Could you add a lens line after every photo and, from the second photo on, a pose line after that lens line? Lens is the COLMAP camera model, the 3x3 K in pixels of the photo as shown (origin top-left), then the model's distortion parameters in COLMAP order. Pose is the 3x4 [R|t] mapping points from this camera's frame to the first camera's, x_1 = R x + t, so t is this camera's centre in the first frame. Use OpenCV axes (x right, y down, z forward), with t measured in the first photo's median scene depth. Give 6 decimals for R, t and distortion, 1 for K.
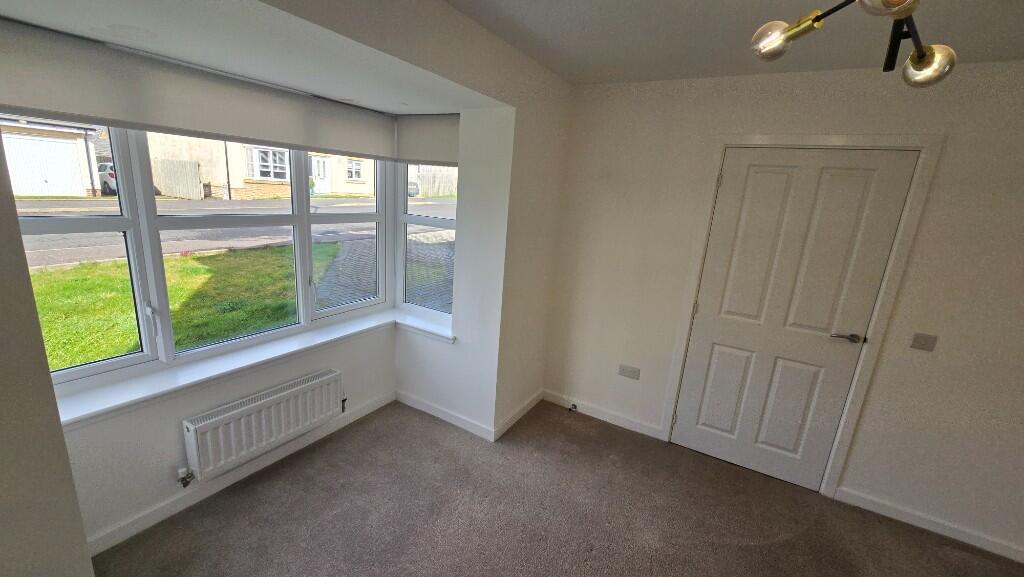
lens RADIAL K [[434.8, 0, 512.0], [0, 434.8, 288.5], [0, 0, 1]] dist [-0.003544, -0.000056]
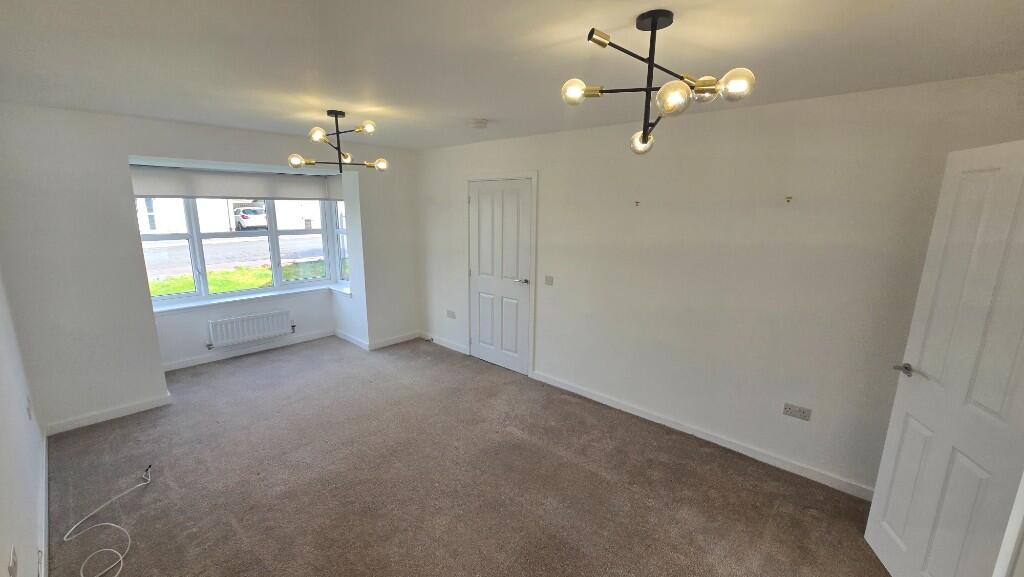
lens RADIAL K [[434.8, 0, 512.0], [0, 434.8, 288.5], [0, 0, 1]] dist [-0.003544, -0.000056]
pose [[0.975403, -0.023951, -0.219125, 0.966886], [0.013588, 0.998722, -0.048679, 0.195772], [0.220011, 0.044504, 0.974482, -0.660642]]
